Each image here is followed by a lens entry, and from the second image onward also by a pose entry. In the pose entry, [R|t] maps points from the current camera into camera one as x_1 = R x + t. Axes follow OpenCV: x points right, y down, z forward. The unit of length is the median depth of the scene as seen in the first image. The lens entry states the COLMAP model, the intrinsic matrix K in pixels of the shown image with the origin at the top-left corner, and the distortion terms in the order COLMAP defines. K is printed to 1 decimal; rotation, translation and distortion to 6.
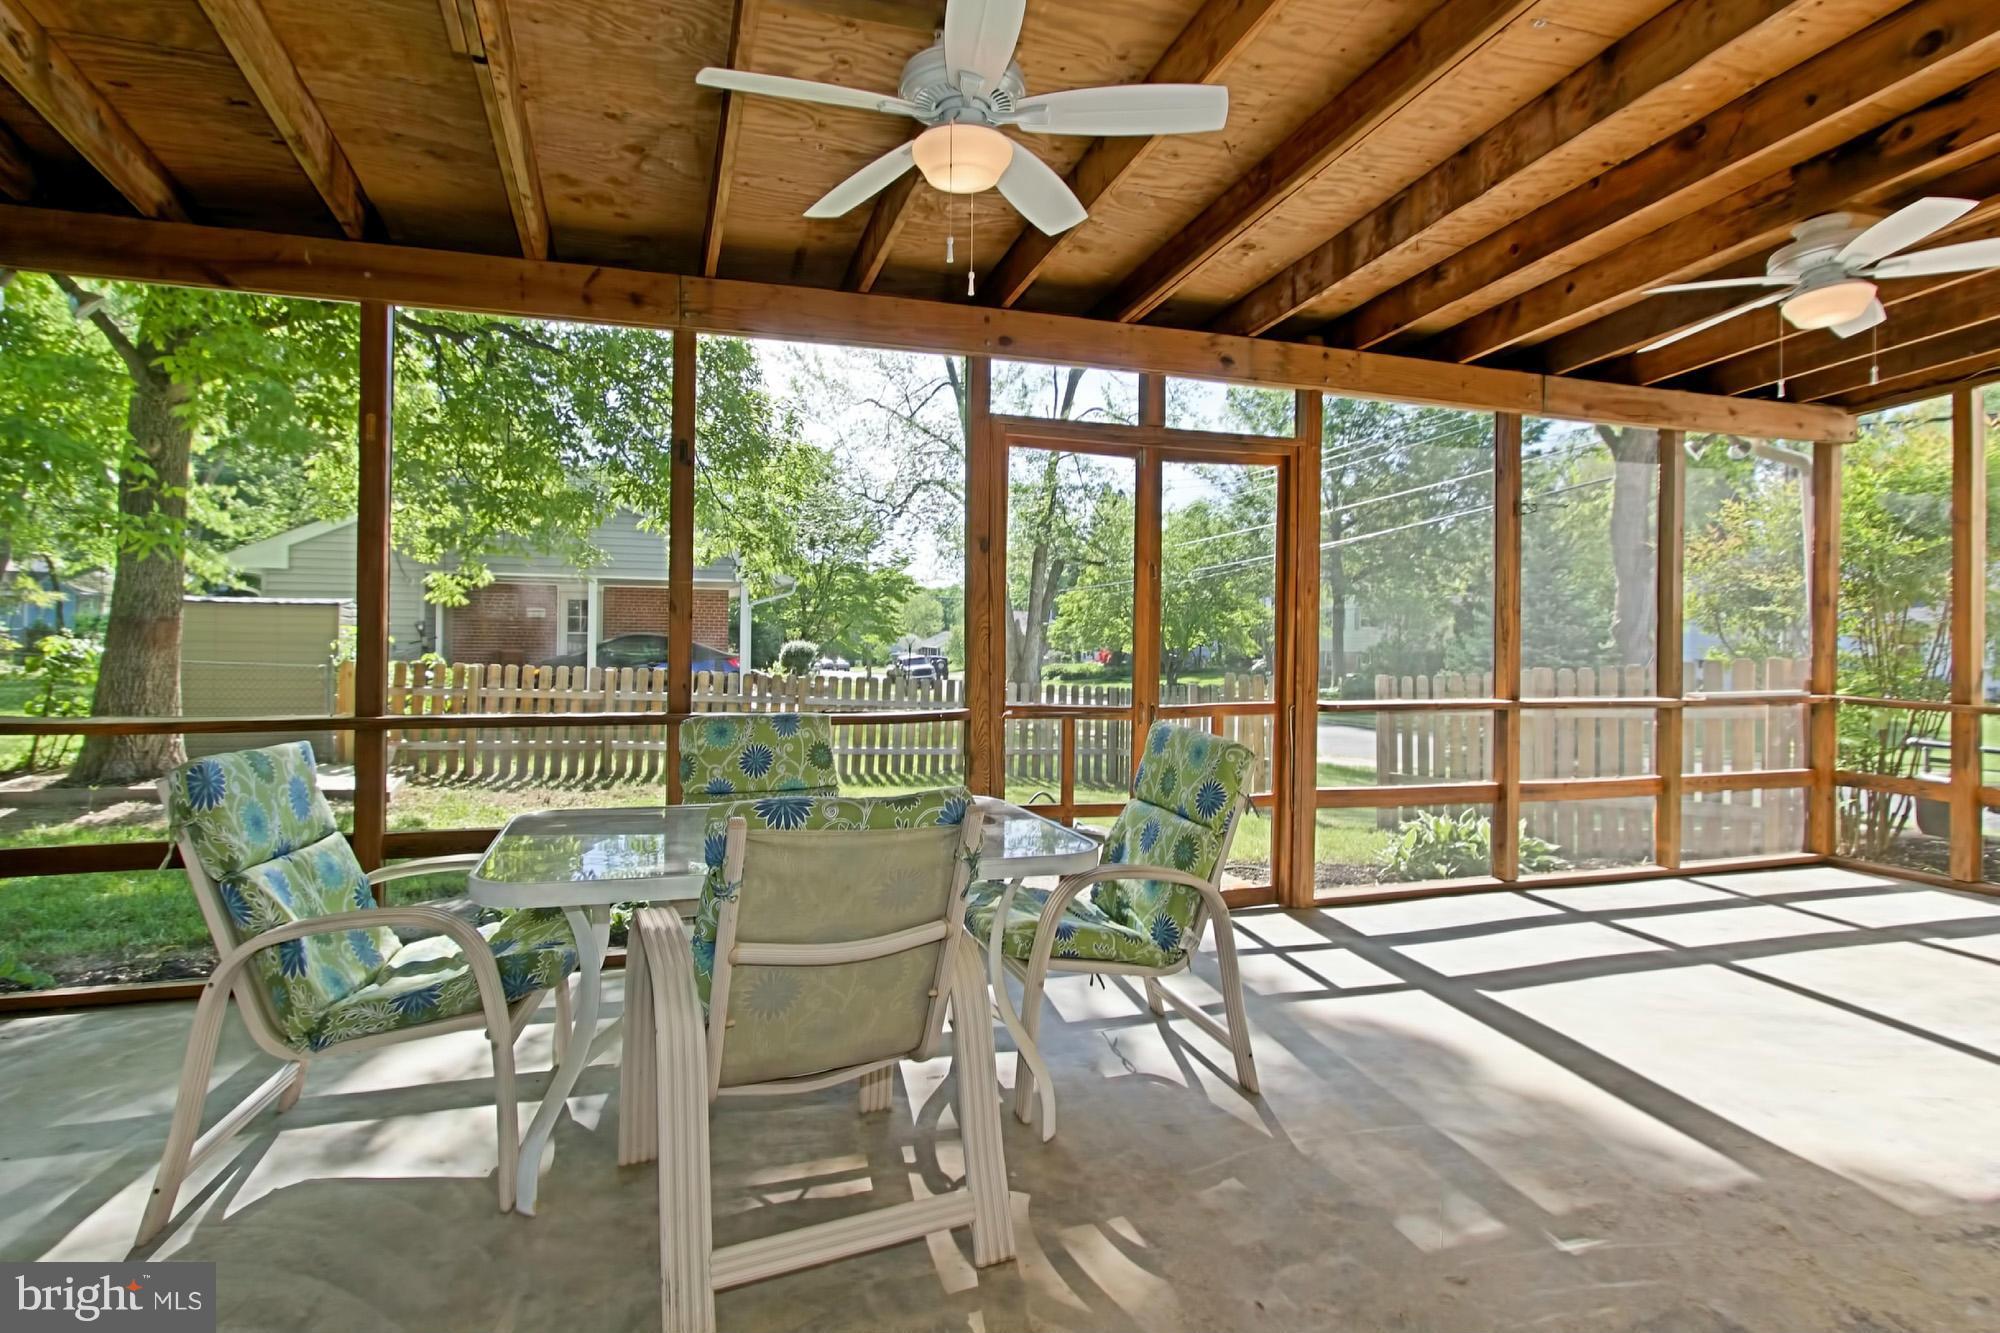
lens RADIAL K [[942.6, 0, 981.0], [0, 942.6, 633.5], [0, 0, 1]] dist [0.001254, 0.001168]
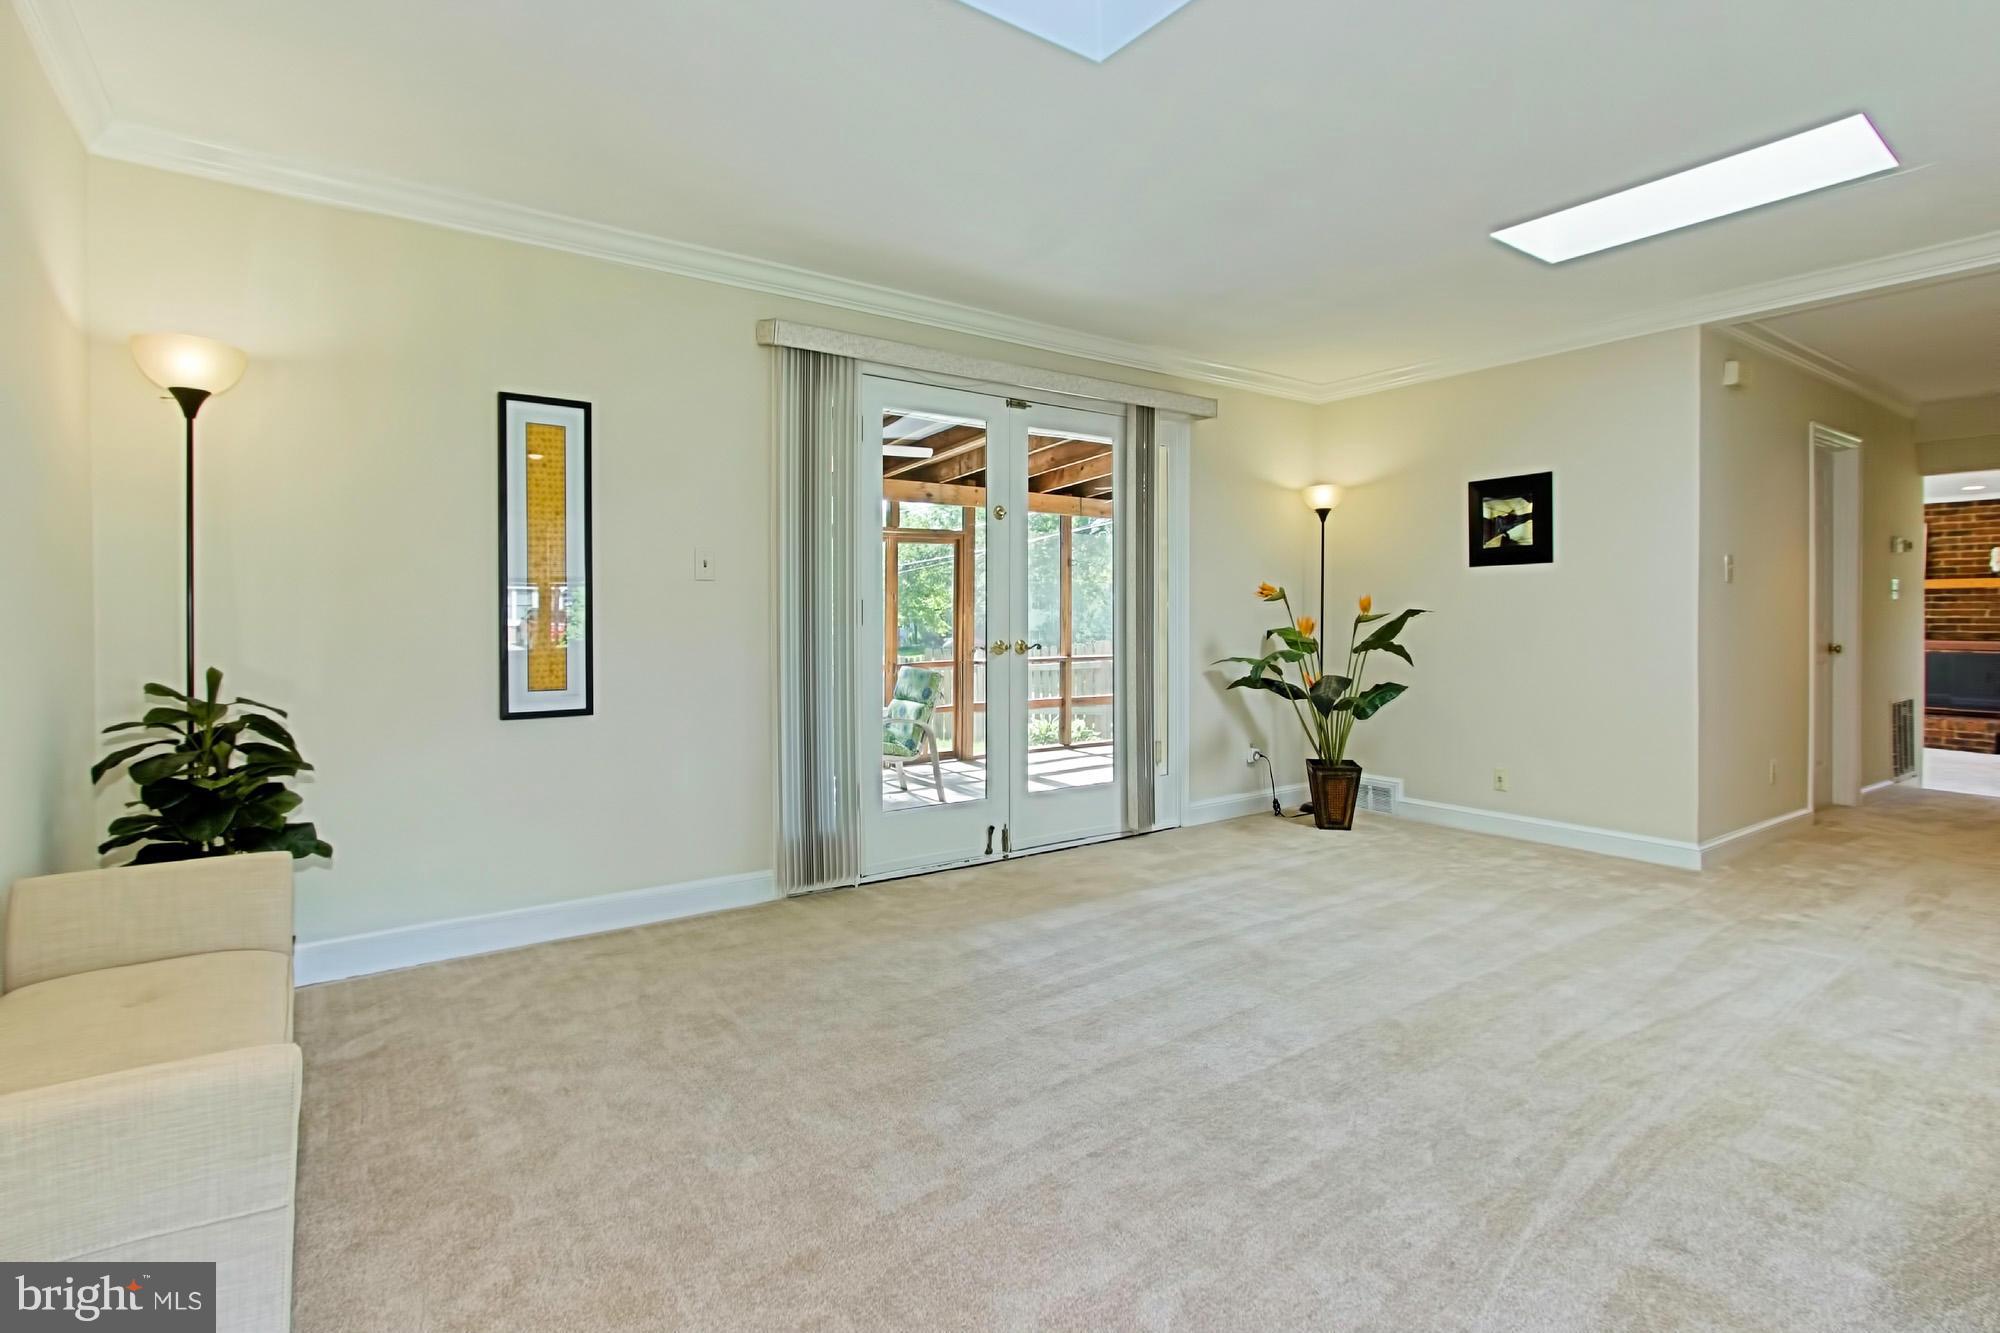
lens RADIAL K [[942.6, 0, 981.0], [0, 942.6, 633.5], [0, 0, 1]] dist [0.001254, 0.001168]
pose [[0.949275, -0.014909, 0.314094, -0.268158], [0.008379, 0.999720, 0.022129, -0.031163], [-0.314336, -0.018374, 0.949134, -0.940123]]
